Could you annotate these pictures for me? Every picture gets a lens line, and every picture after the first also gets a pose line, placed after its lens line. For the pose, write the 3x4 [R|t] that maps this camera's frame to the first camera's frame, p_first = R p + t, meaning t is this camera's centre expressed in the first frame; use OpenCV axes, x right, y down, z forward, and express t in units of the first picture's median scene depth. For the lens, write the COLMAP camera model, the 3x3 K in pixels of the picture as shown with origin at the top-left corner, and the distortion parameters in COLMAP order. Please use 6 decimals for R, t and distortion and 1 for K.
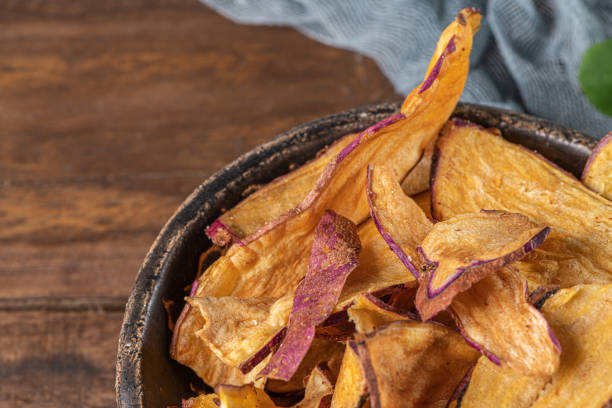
lens RADIAL K [[2408.2, 0, 306.0], [0, 2408.2, 204.0], [0, 0, 1]] dist [0.065448, -1.985763]
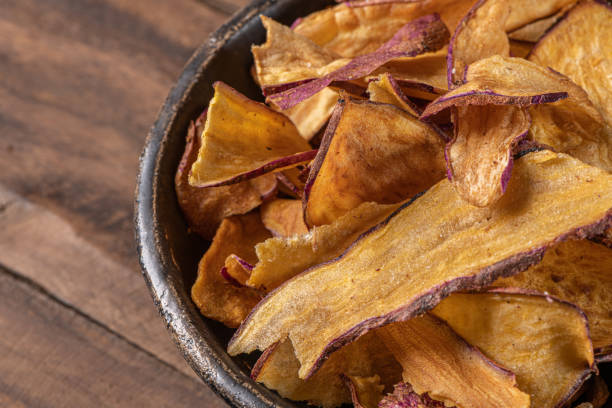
lens RADIAL K [[2408.2, 0, 306.0], [0, 2408.2, 204.0], [0, 0, 1]] dist [0.065448, -1.985763]
pose [[0.831813, 0.443300, -0.334024, 0.366251], [-0.442546, 0.892901, 0.082950, 0.015594], [0.335022, 0.078822, 0.938908, -0.012335]]
